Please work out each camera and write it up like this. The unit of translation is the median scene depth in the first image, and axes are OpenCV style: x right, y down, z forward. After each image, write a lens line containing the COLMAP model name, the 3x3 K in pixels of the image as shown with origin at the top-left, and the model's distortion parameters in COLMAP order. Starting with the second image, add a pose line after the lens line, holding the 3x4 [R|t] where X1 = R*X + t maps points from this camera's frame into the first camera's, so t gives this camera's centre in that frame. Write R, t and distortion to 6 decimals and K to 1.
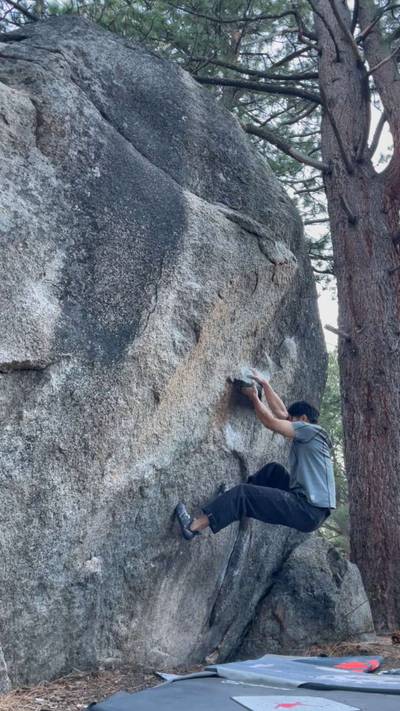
lens RADIAL K [[591.3, 0, 197.8], [0, 591.3, 358.8], [0, 0, 1]] dist [0.051474, -0.040857]
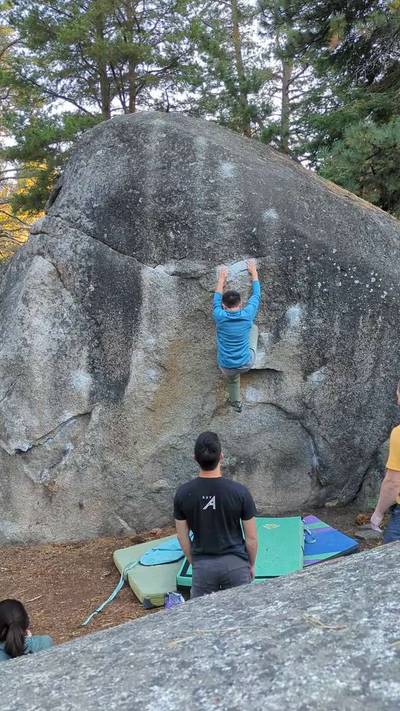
lens RADIAL K [[591.3, 0, 202.8], [0, 591.3, 357.0], [0, 0, 1]] dist [0.051474, -0.040857]
pose [[0.575503, -0.002732, -0.817795, 1.497286], [0.399458, 0.873524, 0.278190, -0.513743], [0.713603, -0.486774, 0.503807, 0.279036]]
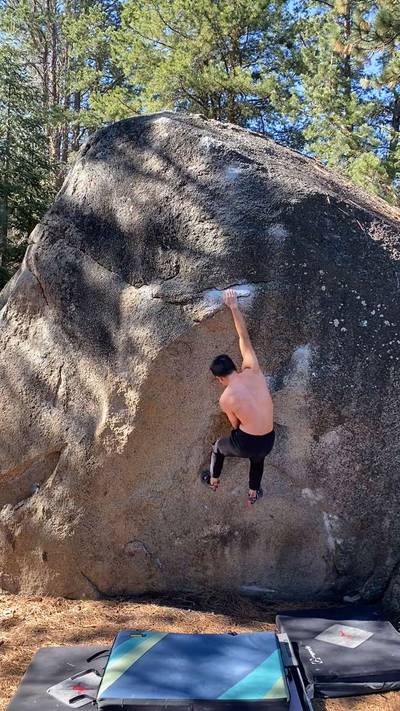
lens RADIAL K [[591.3, 0, 198.6], [0, 591.3, 357.4], [0, 0, 1]] dist [0.051474, -0.040857]
pose [[0.421582, -0.005995, -0.906770, 1.381564], [0.358393, 0.919663, 0.160546, -0.340025], [0.832960, -0.392664, 0.389862, 0.666721]]
